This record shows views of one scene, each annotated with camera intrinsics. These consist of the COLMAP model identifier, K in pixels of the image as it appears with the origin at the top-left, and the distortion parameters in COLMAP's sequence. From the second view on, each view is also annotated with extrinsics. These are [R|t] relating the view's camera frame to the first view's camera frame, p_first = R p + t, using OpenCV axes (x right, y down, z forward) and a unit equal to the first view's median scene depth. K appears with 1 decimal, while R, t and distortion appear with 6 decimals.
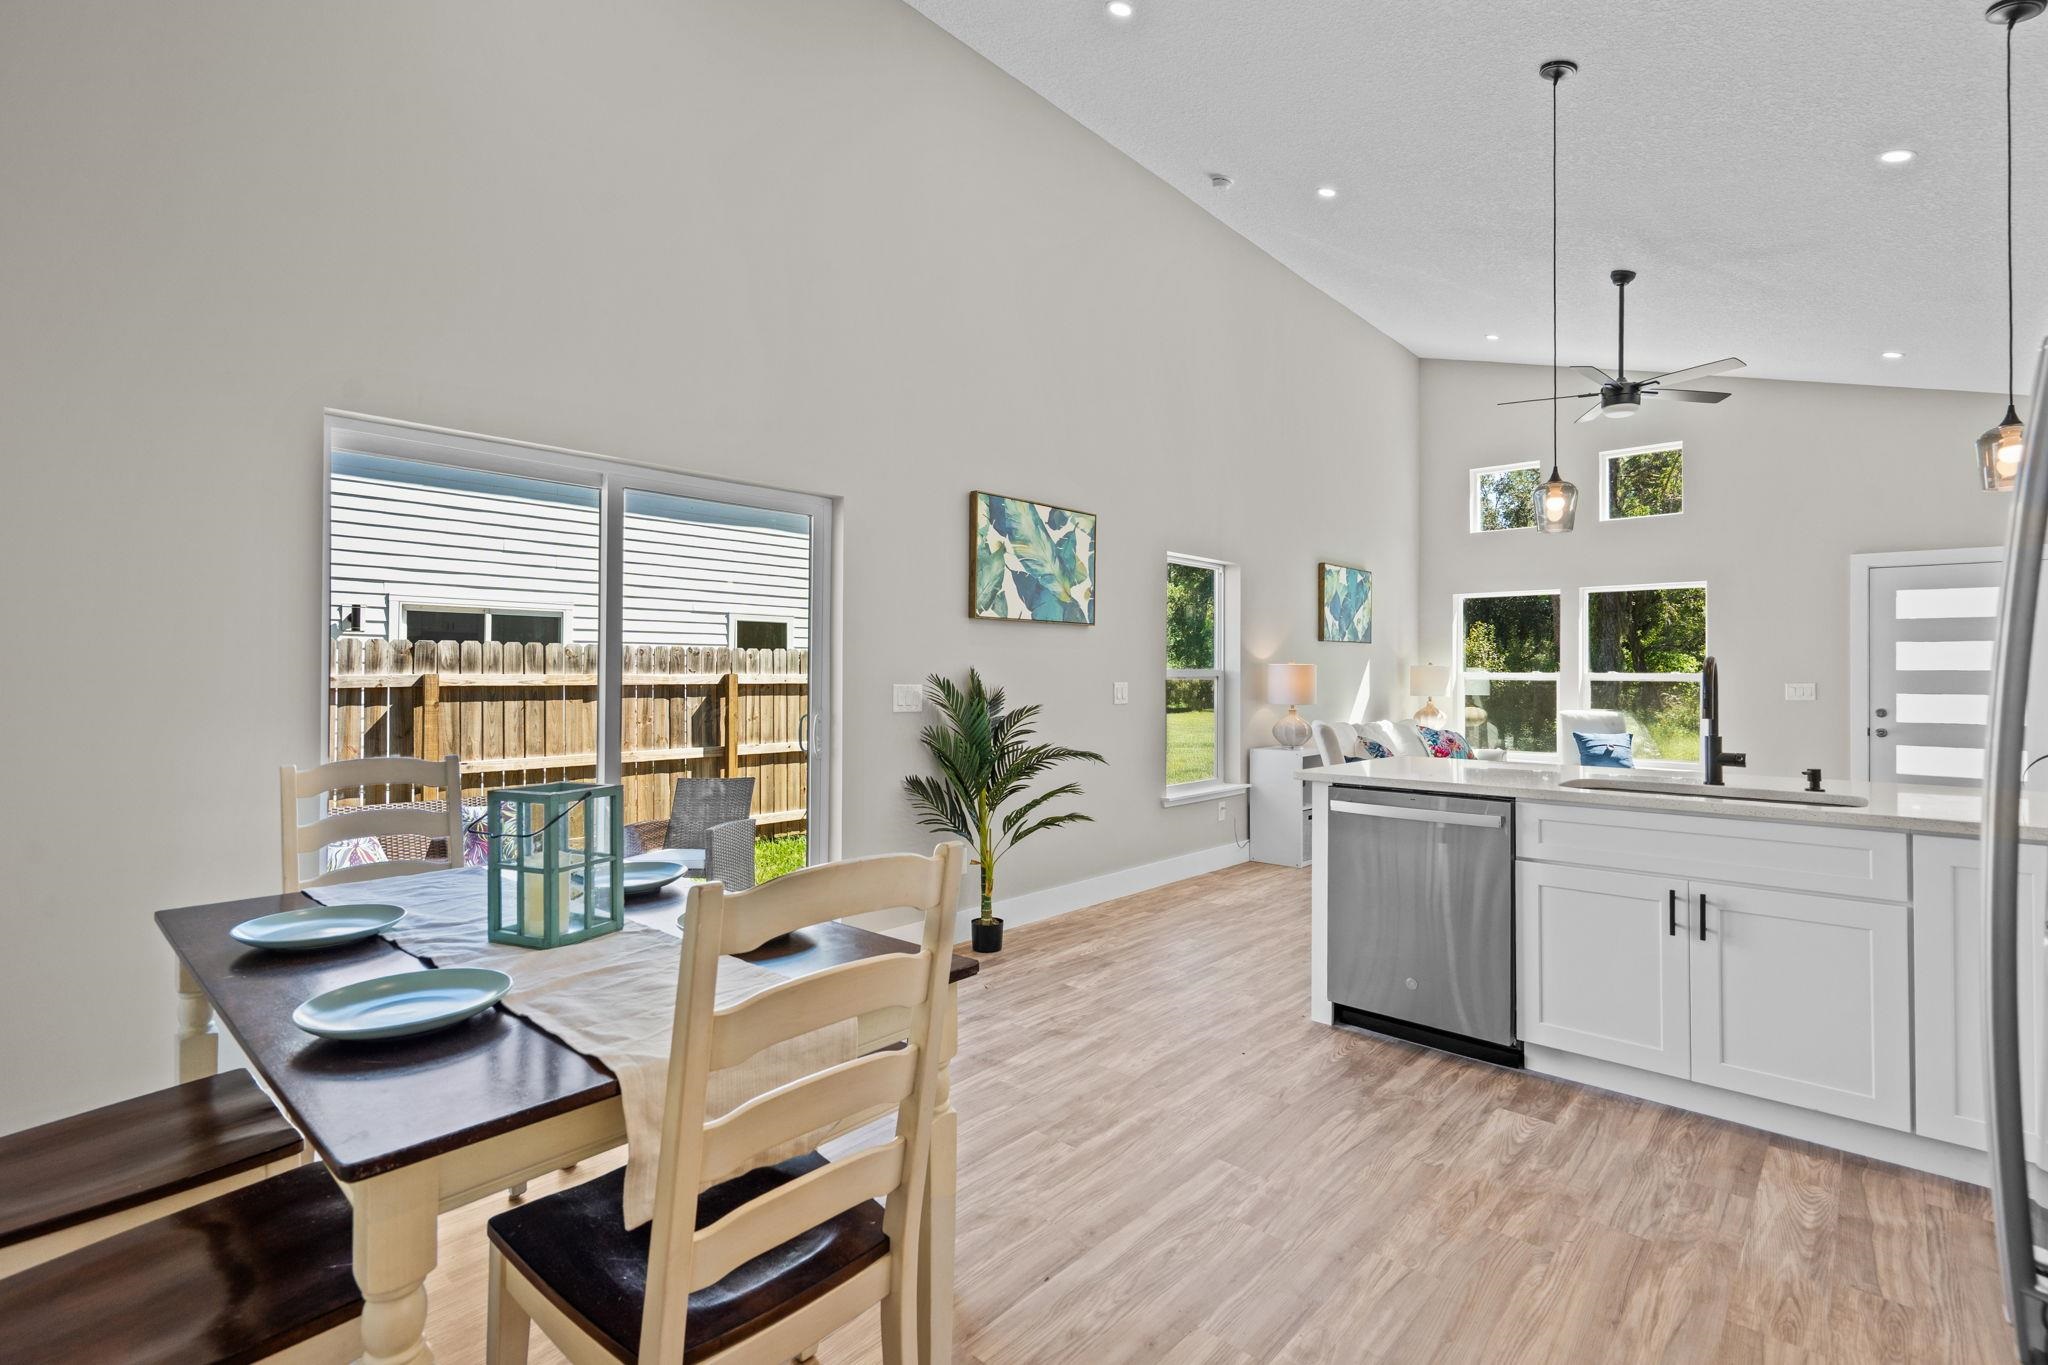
lens RADIAL K [[946.2, 0, 1023.4], [0, 946.2, 657.5], [0, 0, 1]] dist [0.020876, 0.000119]
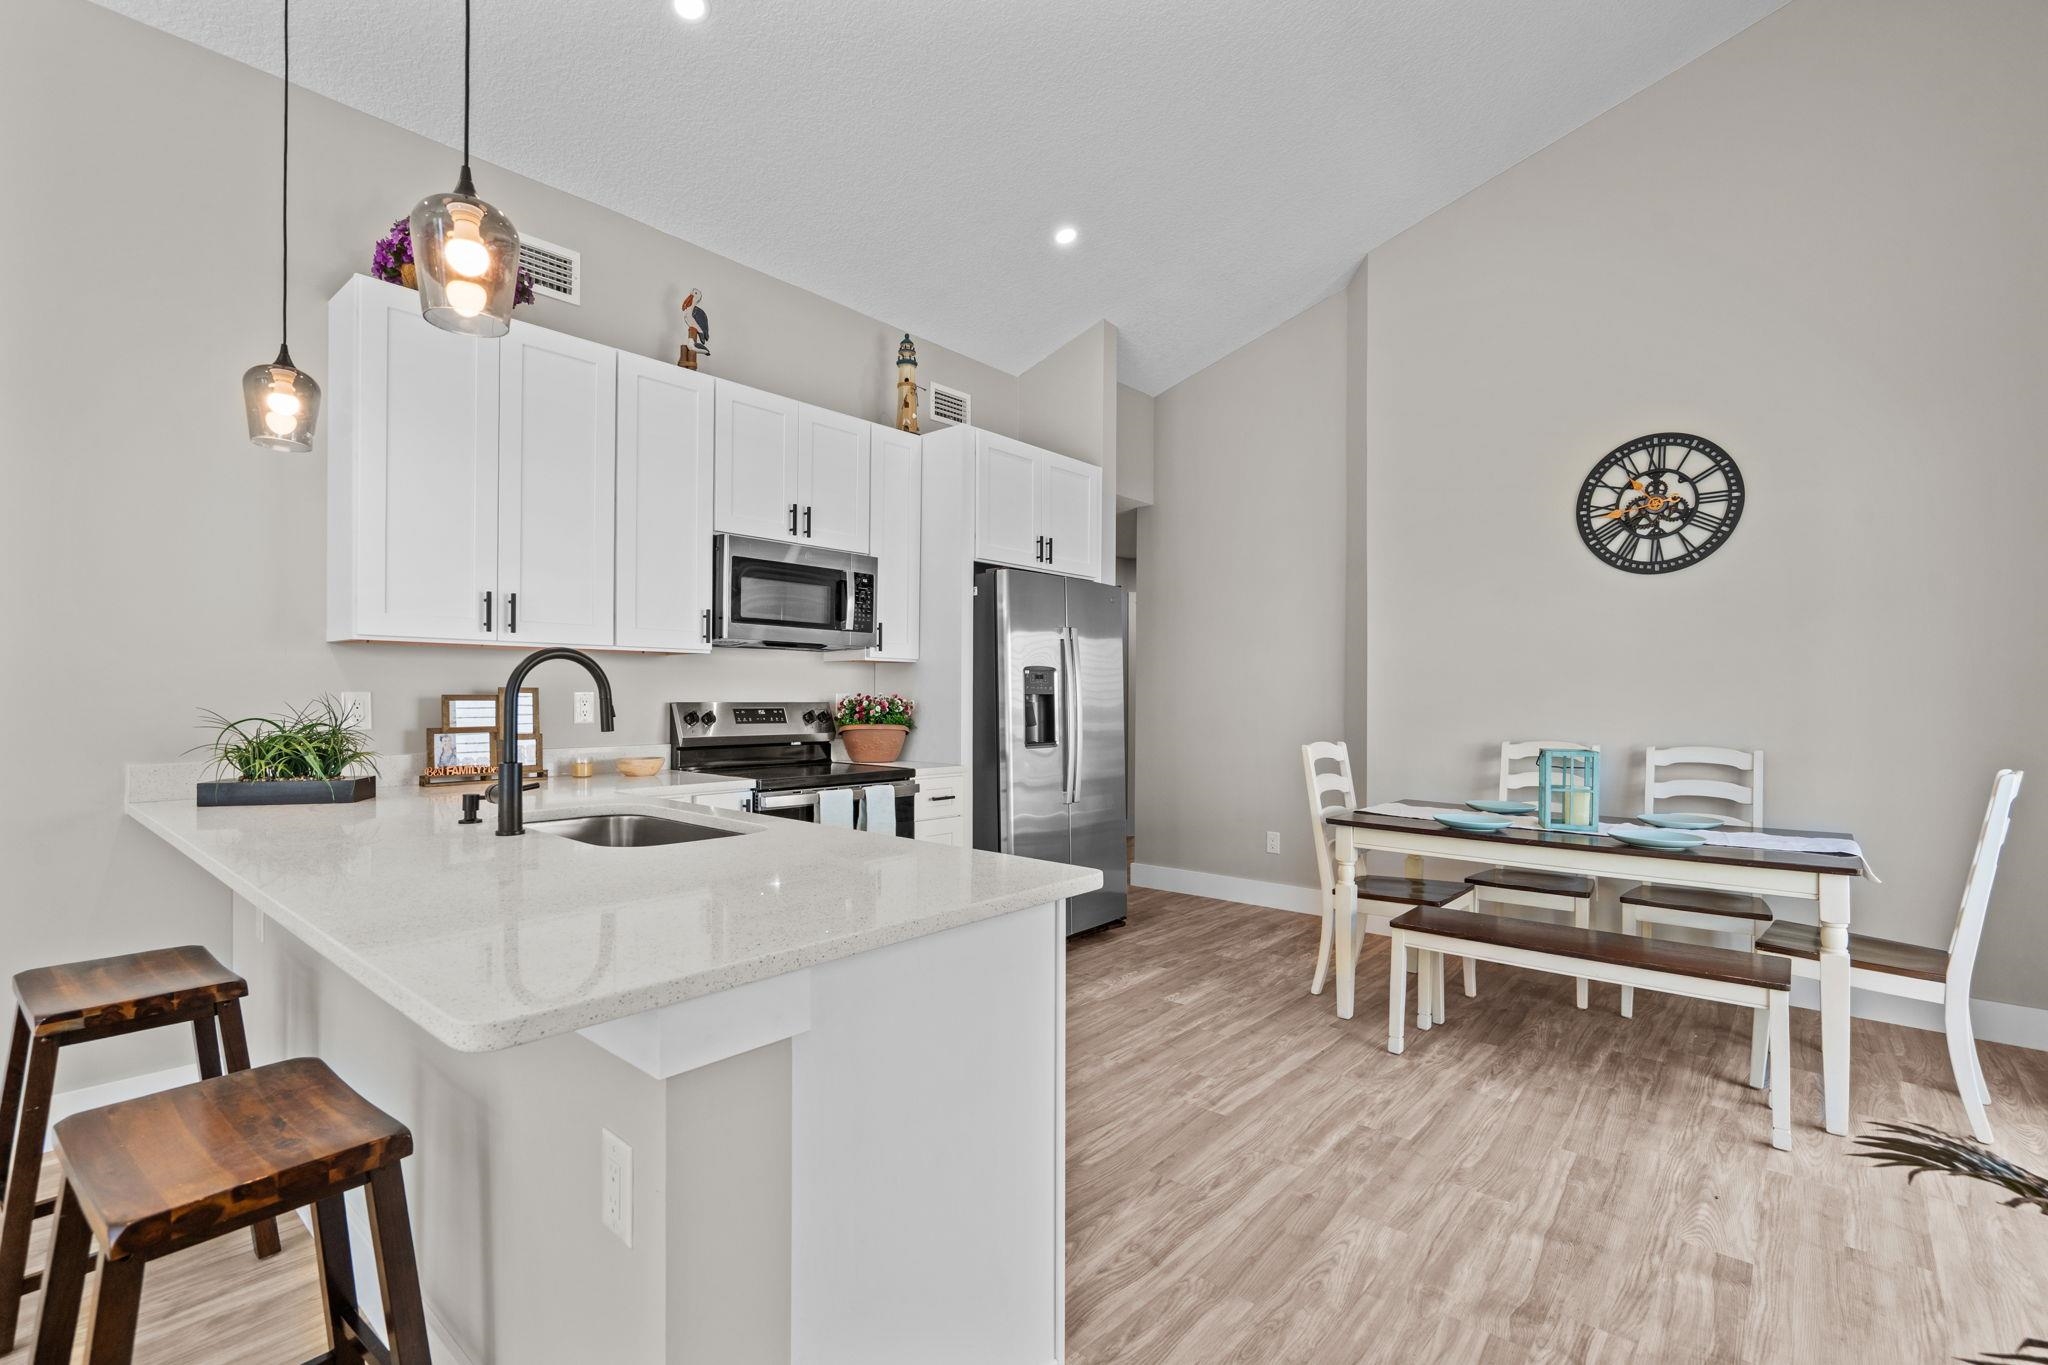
lens RADIAL K [[937.6, 0, 1023.3], [0, 937.6, 690.5], [0, 0, 1]] dist [-0.003492, 0.000382]
pose [[-0.999407, -0.012571, -0.032051, 0.244467], [-0.011855, 0.999678, -0.022433, 0.028012], [0.032323, -0.022040, -0.999234, 1.061249]]
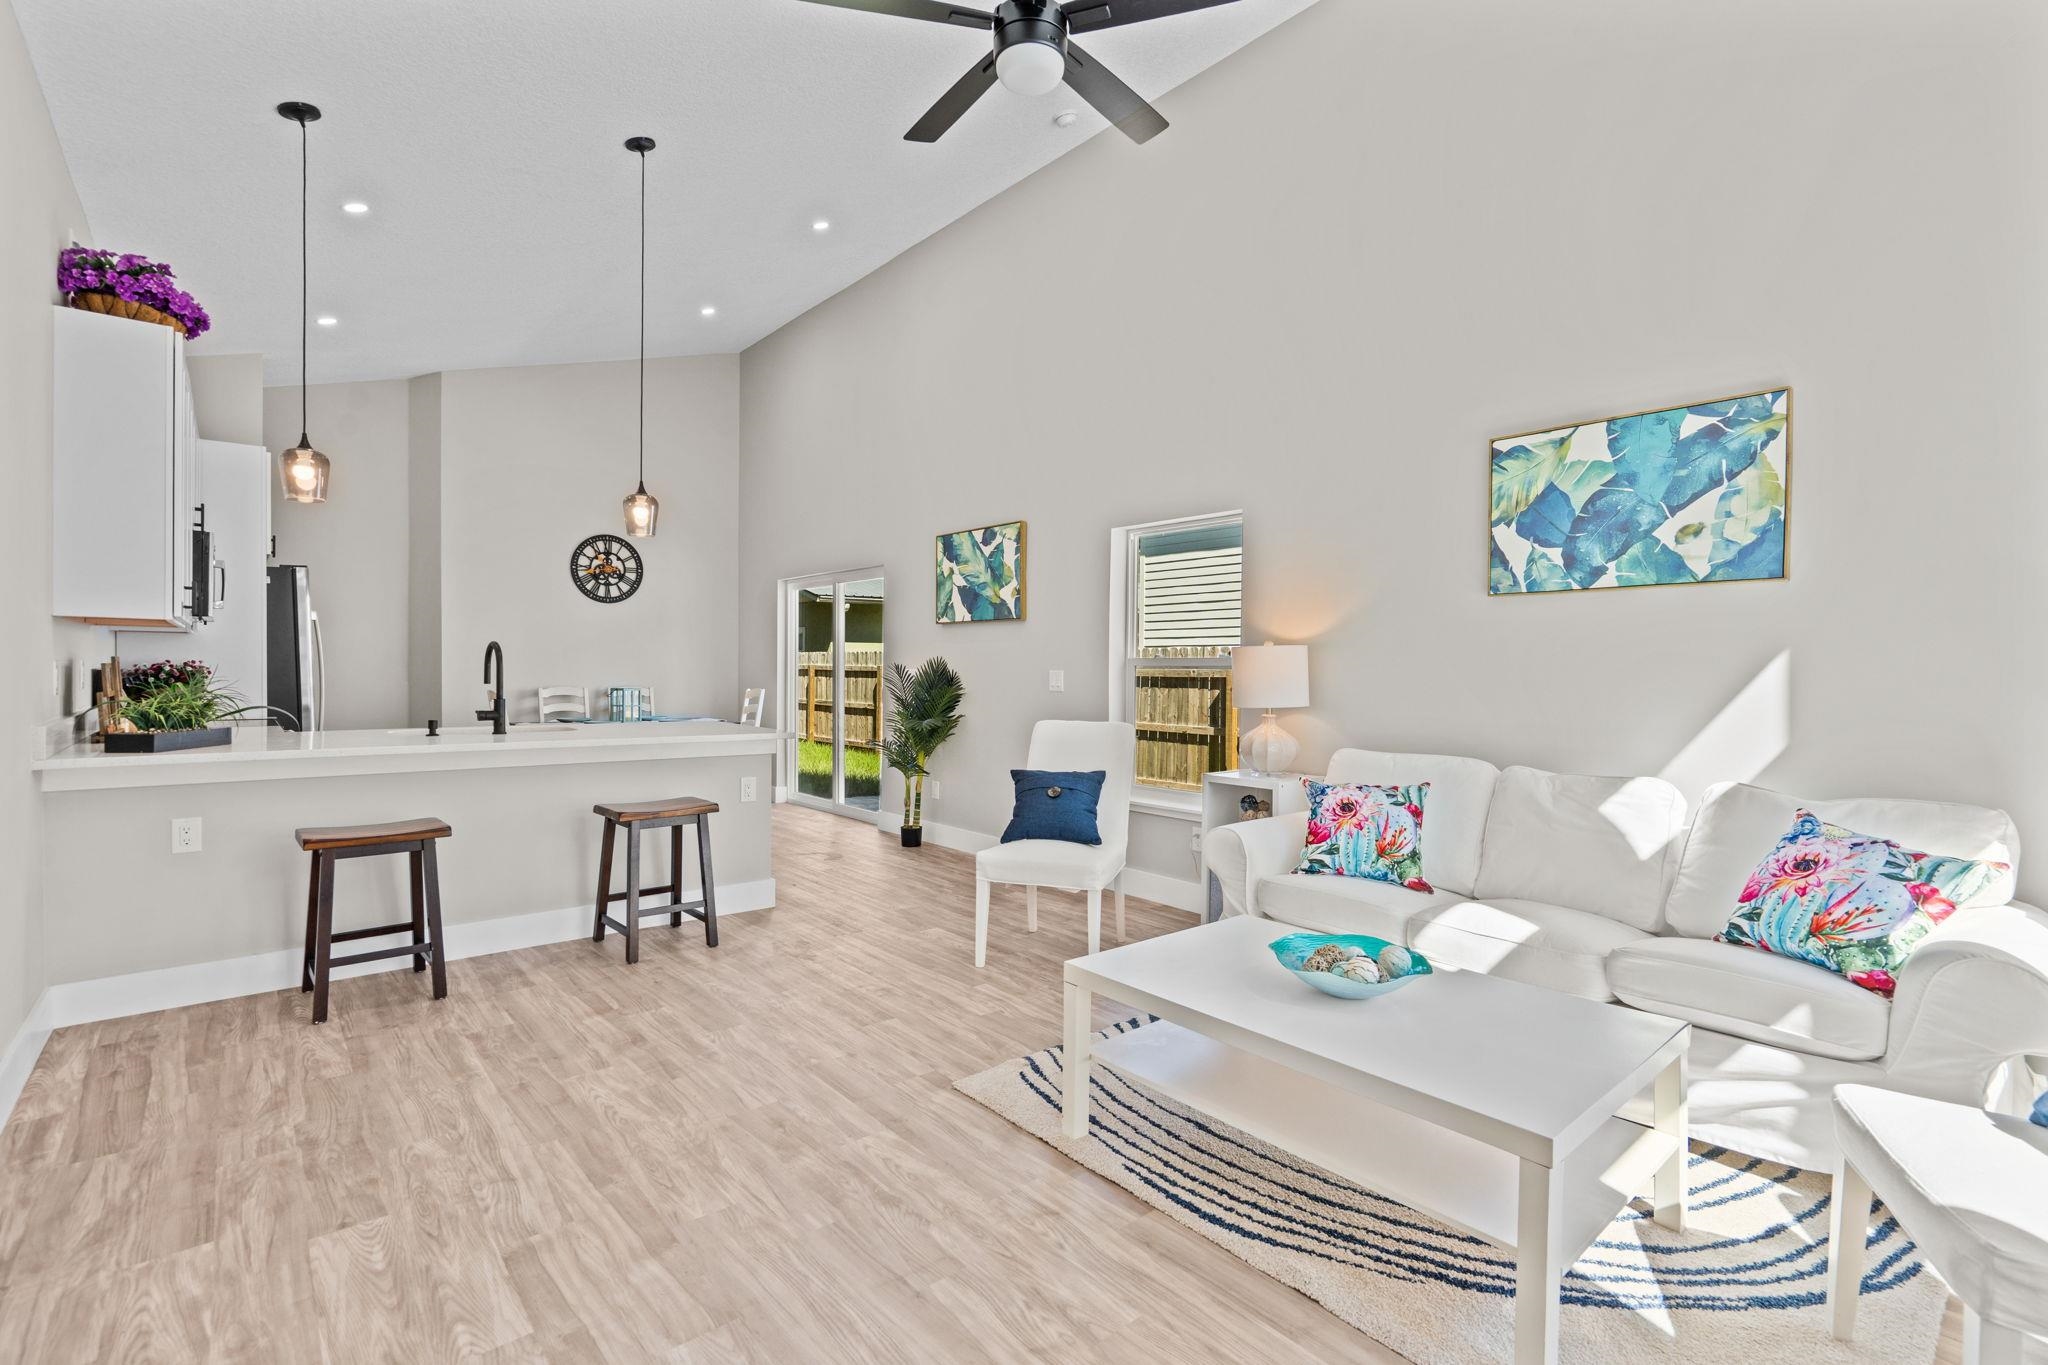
lens RADIAL K [[920.6, 0, 1021.8], [0, 920.6, 673.5], [0, 0, 1]] dist [-0.004099, -0.000104]
pose [[-0.122849, -0.000082, -0.992425, 1.232805], [0.006468, 0.999979, -0.000883, 0.033234], [0.992404, -0.006527, -0.122846, 1.203808]]
